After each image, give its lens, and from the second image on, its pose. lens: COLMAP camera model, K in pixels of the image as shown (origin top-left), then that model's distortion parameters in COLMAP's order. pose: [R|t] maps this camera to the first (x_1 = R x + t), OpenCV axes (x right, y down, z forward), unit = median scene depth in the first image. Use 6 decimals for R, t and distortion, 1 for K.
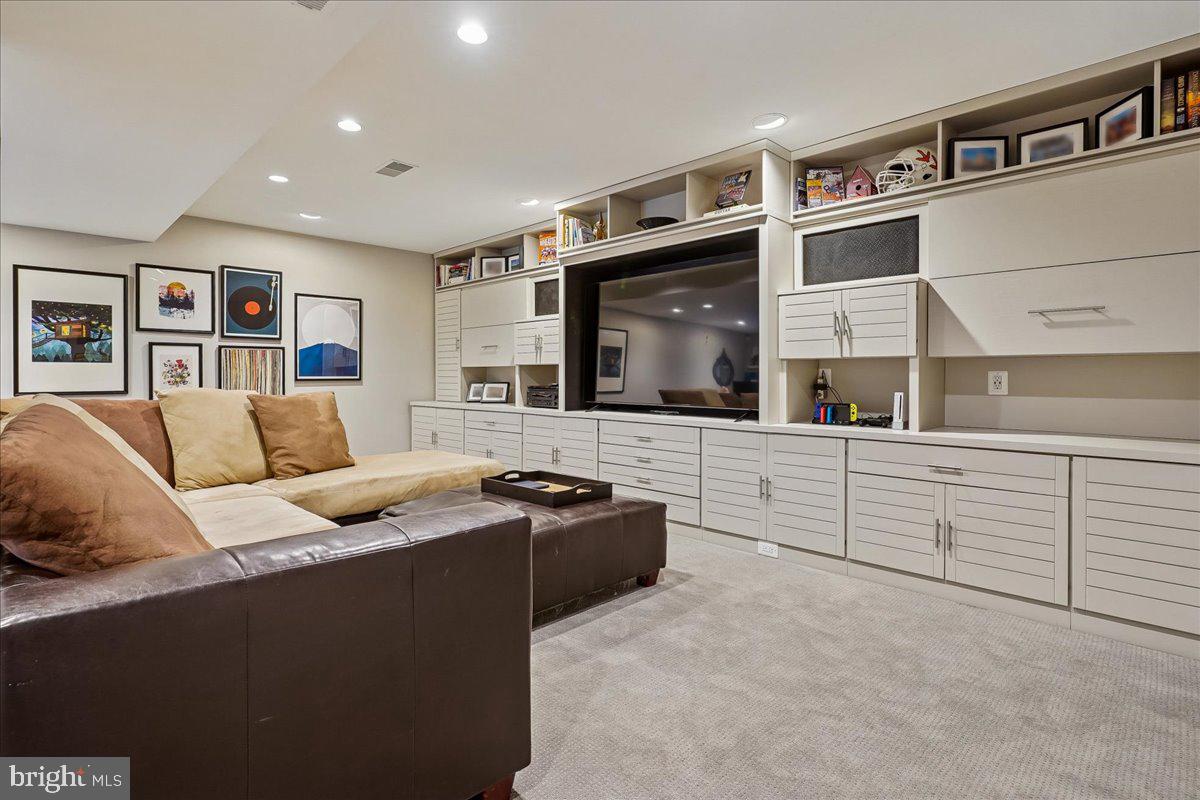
lens RADIAL K [[586.6, 0, 598.1], [0, 586.6, 387.0], [0, 0, 1]] dist [-0.000687, 0.000808]
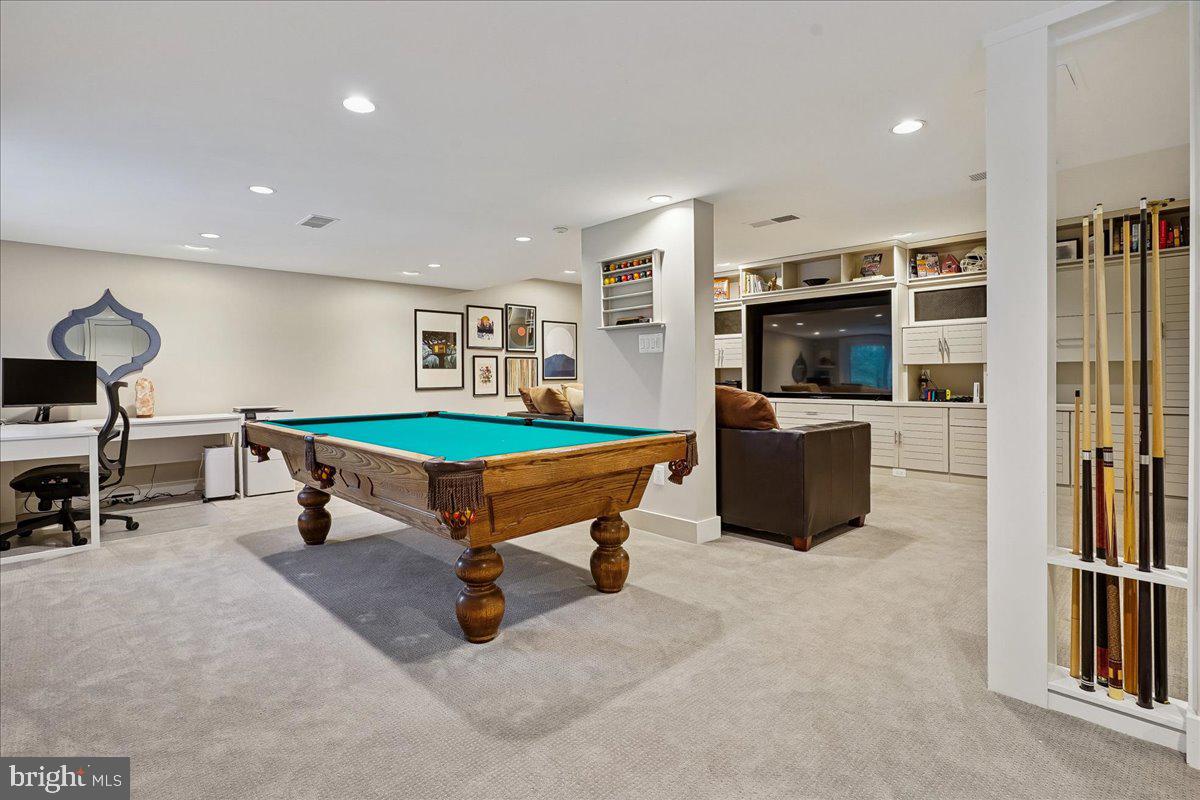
lens RADIAL K [[585.2, 0, 600.2], [0, 585.2, 385.3], [0, 0, 1]] dist [-0.000668, -0.000360]
pose [[0.999850, -0.006530, -0.016069, -0.456892], [0.006467, 0.999971, -0.003989, 0.012356], [0.016094, 0.003885, 0.999863, -0.609044]]
